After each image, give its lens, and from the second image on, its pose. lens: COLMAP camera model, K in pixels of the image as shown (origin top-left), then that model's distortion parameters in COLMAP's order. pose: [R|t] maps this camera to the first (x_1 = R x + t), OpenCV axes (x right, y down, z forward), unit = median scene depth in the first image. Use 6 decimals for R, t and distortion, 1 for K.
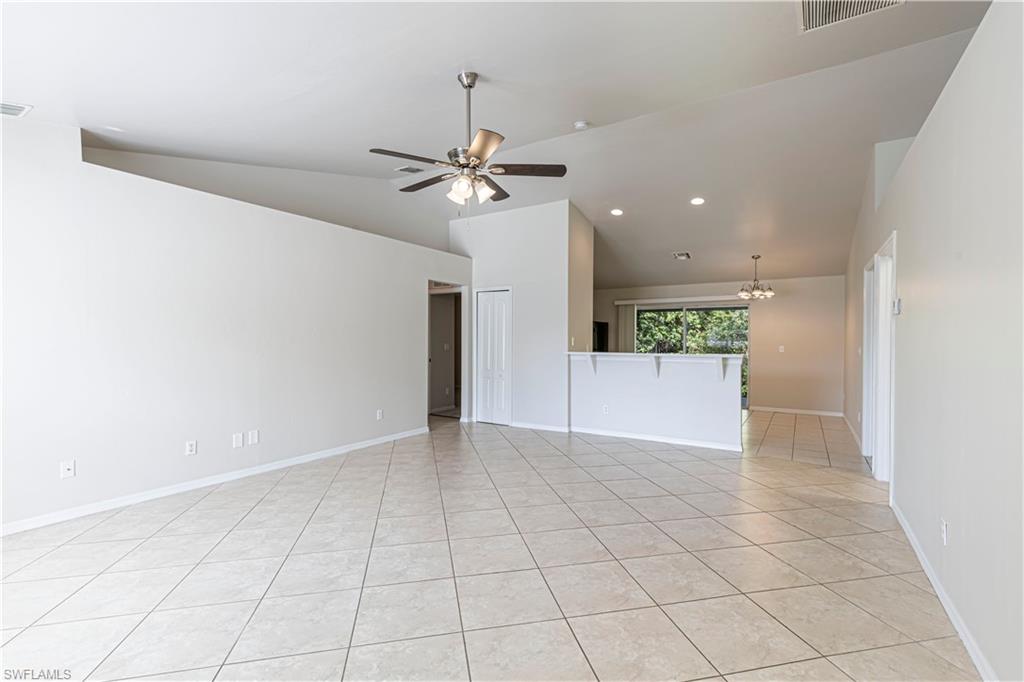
lens RADIAL K [[457.0, 0, 516.4], [0, 457.0, 342.6], [0, 0, 1]] dist [0.002099, 0.000817]
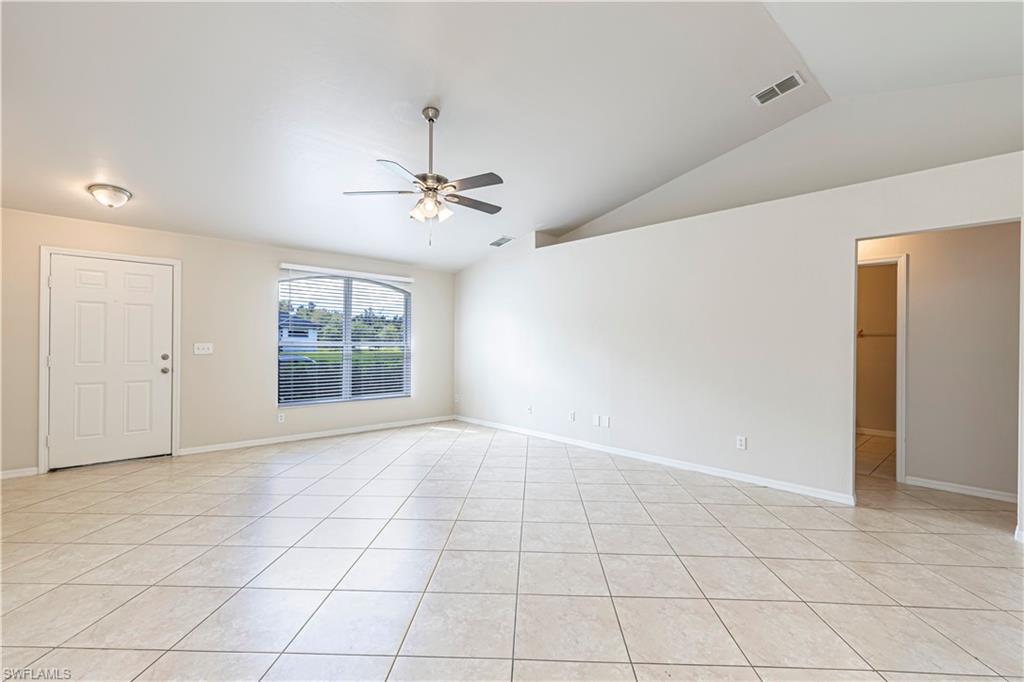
lens RADIAL K [[457.0, 0, 516.4], [0, 457.0, 342.6], [0, 0, 1]] dist [0.002099, 0.000817]
pose [[-0.247582, -0.001626, -0.968866, 0.474969], [-0.016339, 0.999863, 0.002498, -0.001728], [0.968729, 0.016448, -0.247574, 0.751279]]
